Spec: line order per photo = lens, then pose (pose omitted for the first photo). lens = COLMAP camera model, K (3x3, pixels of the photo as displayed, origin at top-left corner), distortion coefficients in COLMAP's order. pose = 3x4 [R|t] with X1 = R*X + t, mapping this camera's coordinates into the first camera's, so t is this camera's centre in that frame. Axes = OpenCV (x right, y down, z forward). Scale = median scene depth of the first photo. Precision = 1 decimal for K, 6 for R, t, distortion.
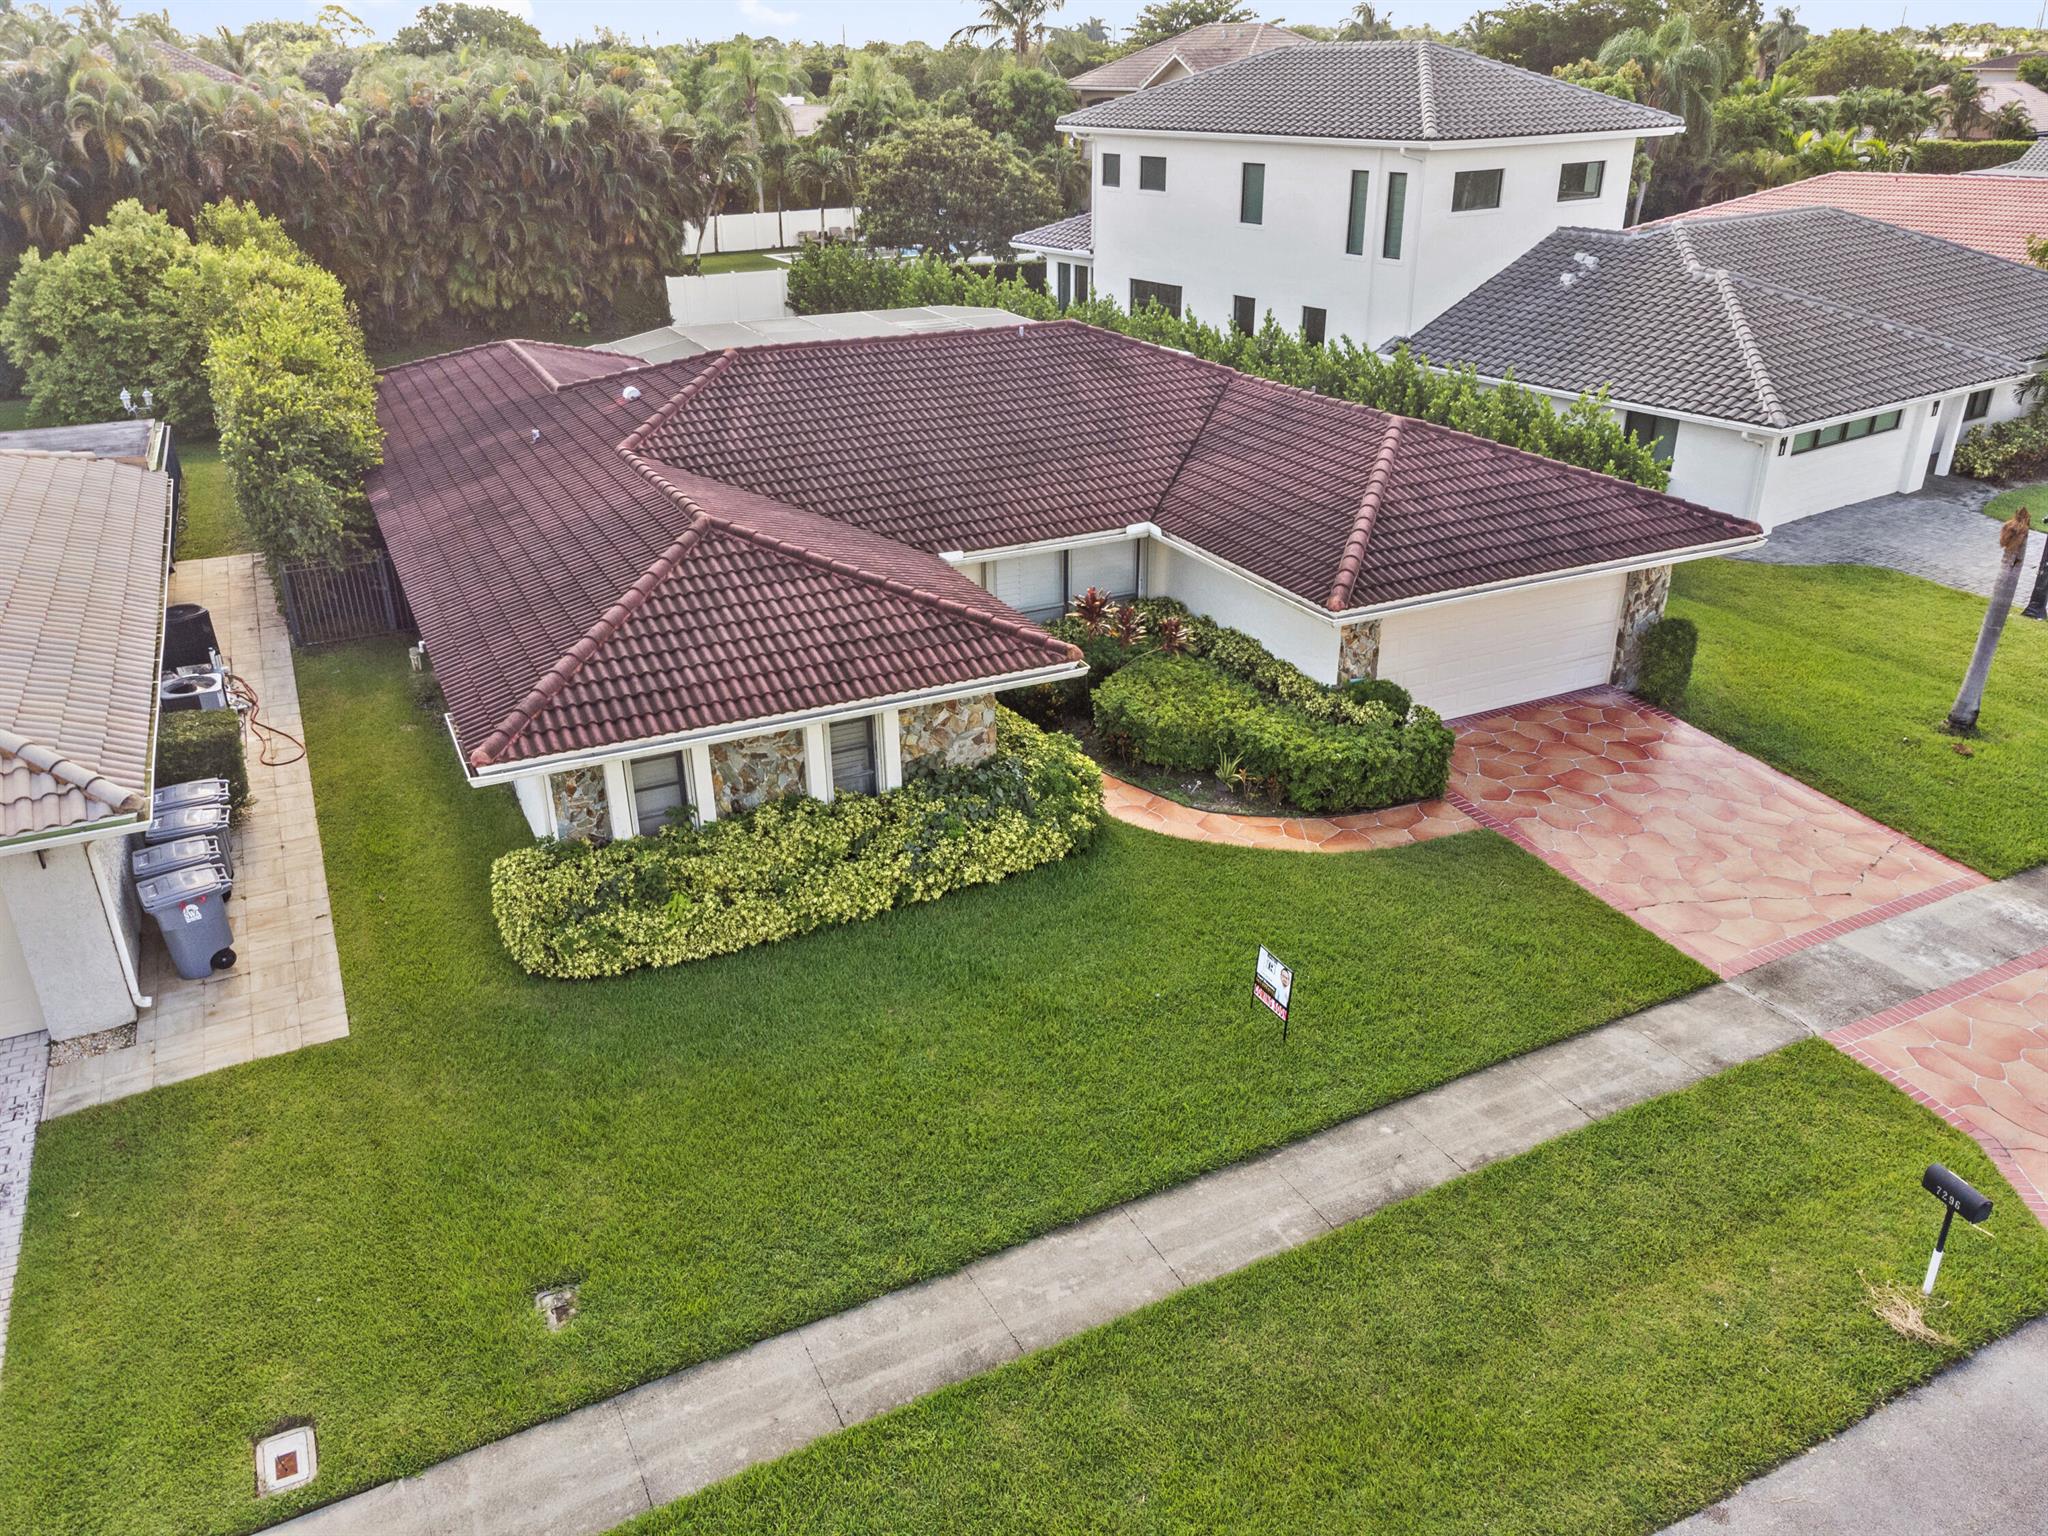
lens RADIAL K [[1491.6, 0, 981.3], [0, 1491.6, 772.5], [0, 0, 1]] dist [0.009549, 0.012628]
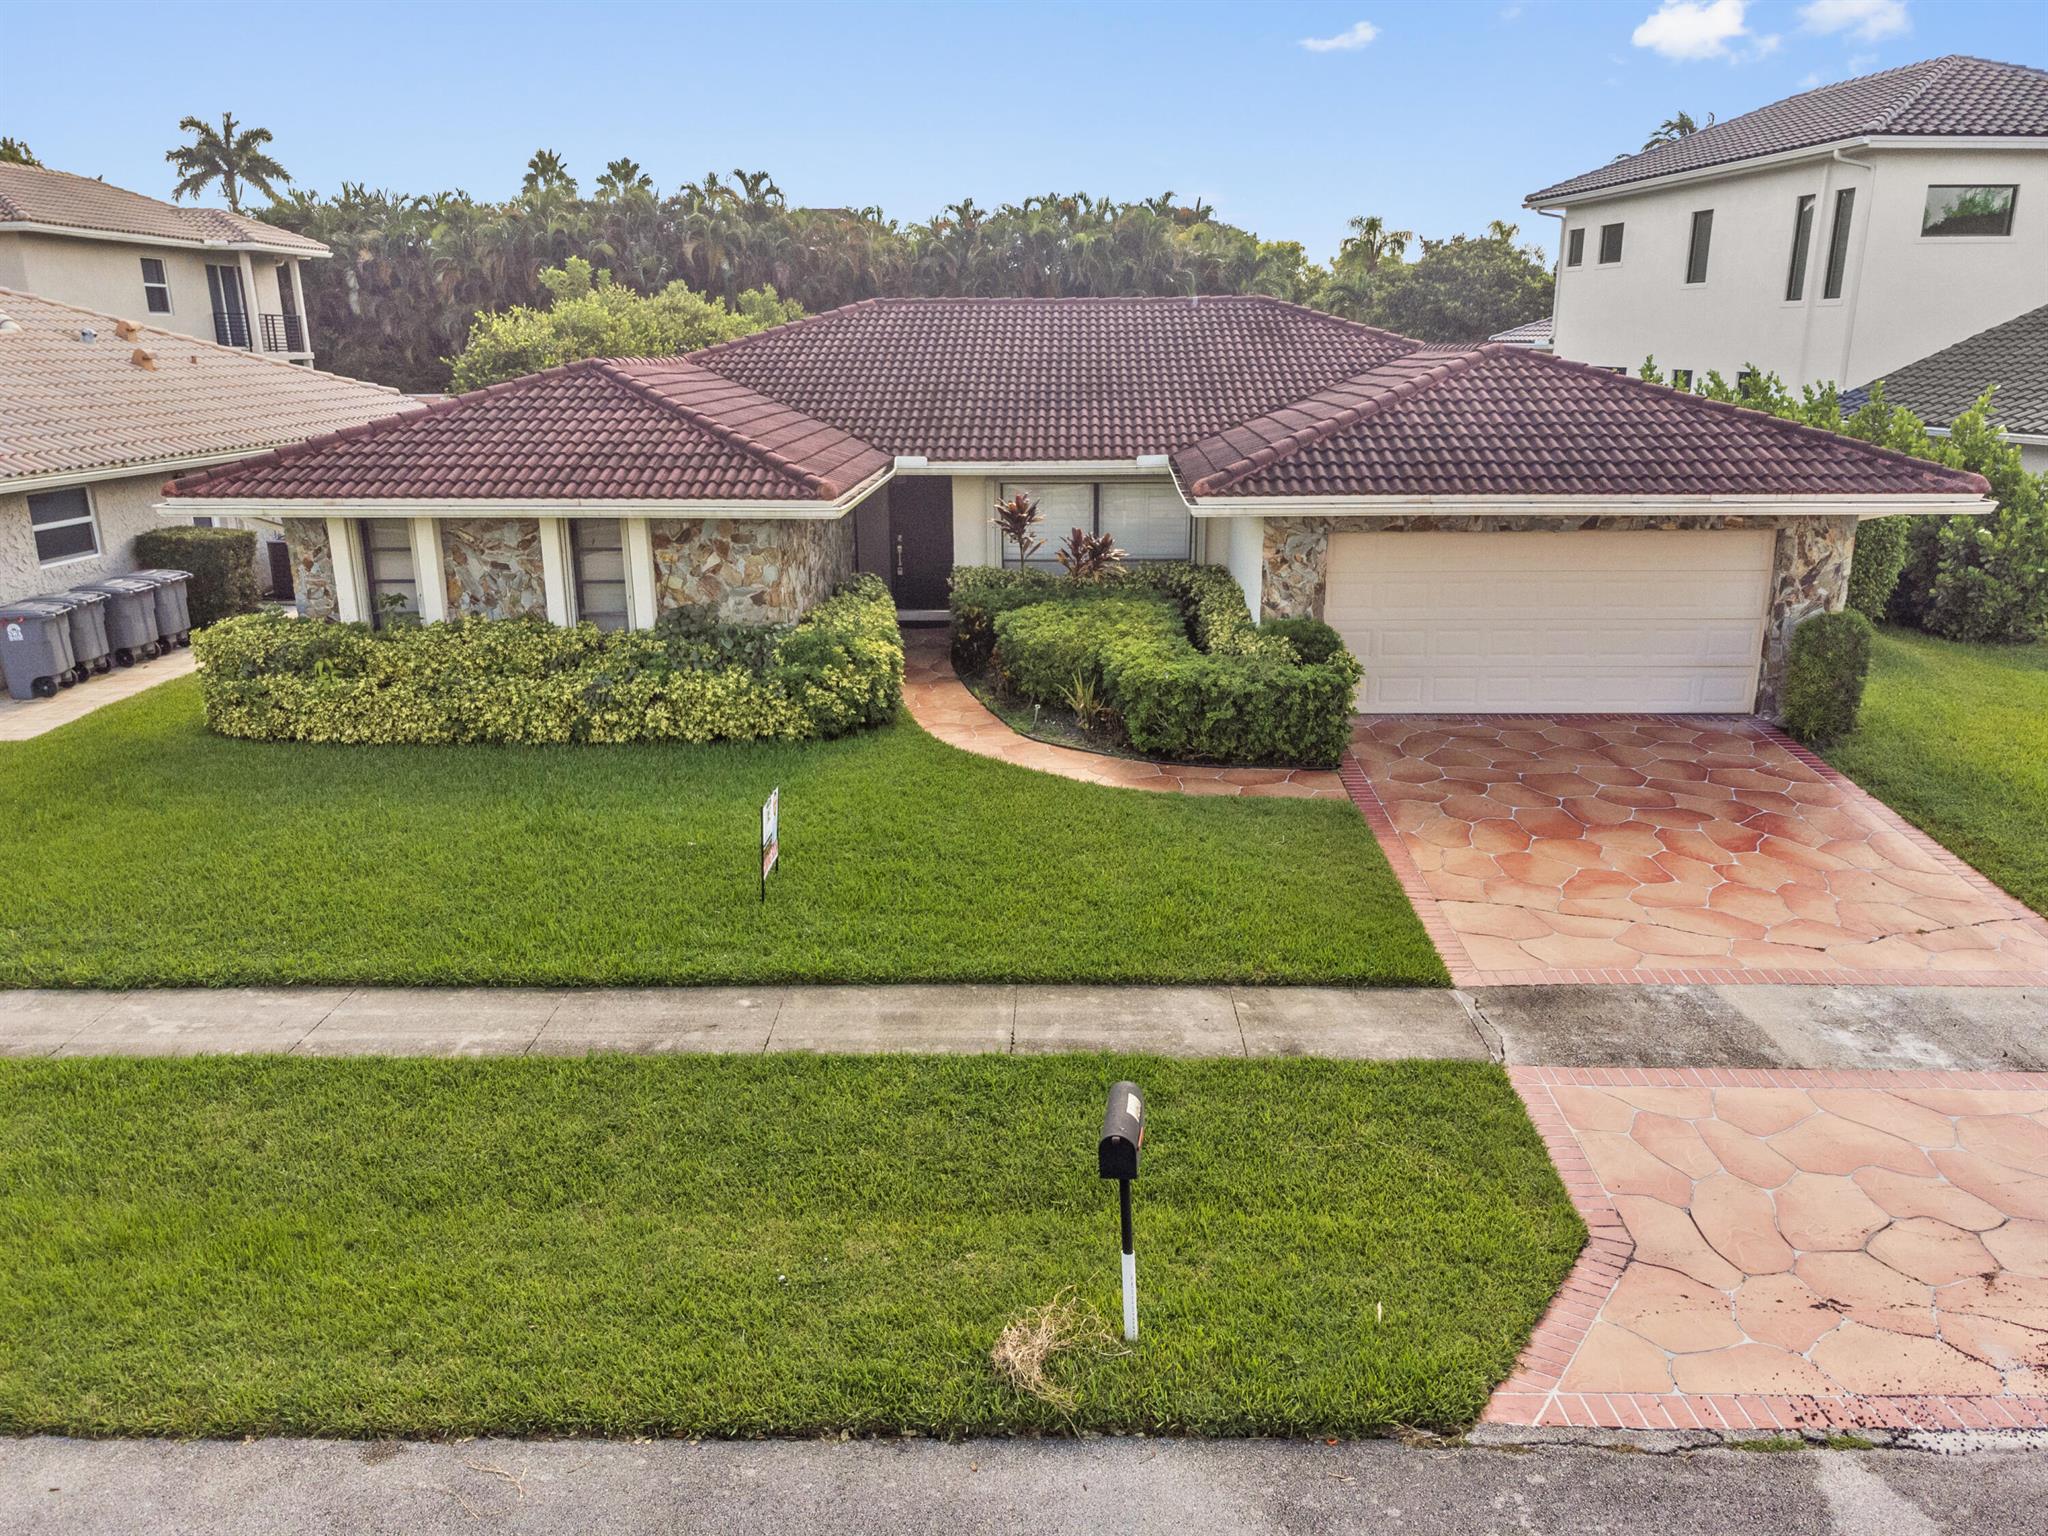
lens RADIAL K [[1491.6, 0, 1016.5], [0, 1491.6, 777.6], [0, 0, 1]] dist [0.009549, 0.012628]
pose [[0.886670, 0.139526, -0.440850, 0.526215], [-0.202784, 0.974151, -0.099542, 0.134586], [0.415566, 0.177658, 0.892044, 0.295032]]
